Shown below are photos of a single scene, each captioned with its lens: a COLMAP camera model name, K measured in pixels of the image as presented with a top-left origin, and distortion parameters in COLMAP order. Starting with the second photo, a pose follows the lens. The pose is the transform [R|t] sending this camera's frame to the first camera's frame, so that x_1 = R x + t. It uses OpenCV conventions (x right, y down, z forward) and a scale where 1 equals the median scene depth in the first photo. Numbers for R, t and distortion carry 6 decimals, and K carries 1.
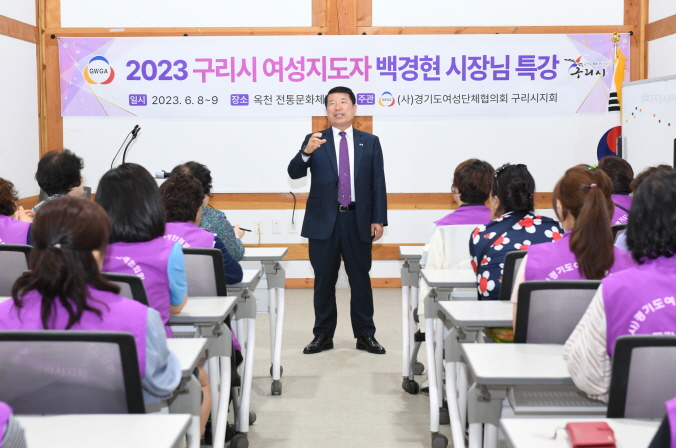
lens RADIAL K [[1347.8, 0, 332.5], [0, 1347.8, 224.1], [0, 0, 1]] dist [0.004161, 0.000000]
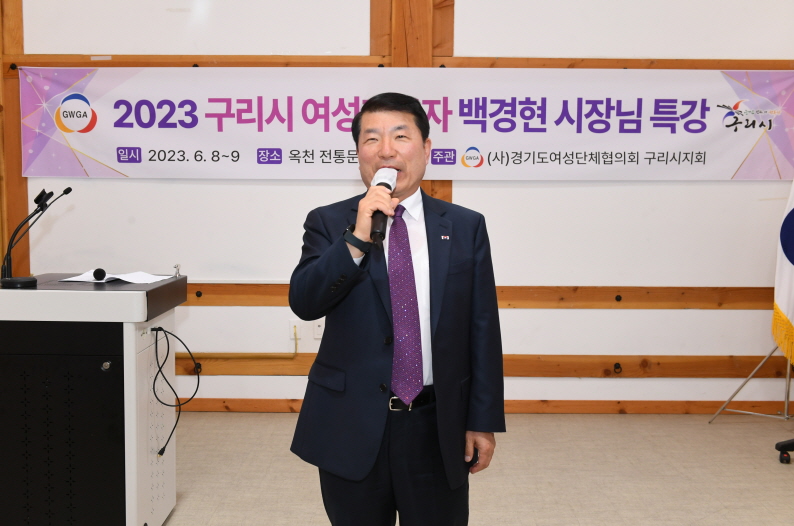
lens RADIAL K [[832.6, 0, 405.2], [0, 832.6, 257.8], [0, 0, 1]] dist [-0.025247, 0.000000]
pose [[0.999926, 0.011216, -0.004757, 0.006776], [-0.011114, 0.999719, 0.020961, -0.047763], [0.004991, -0.020906, 0.999769, 0.552984]]
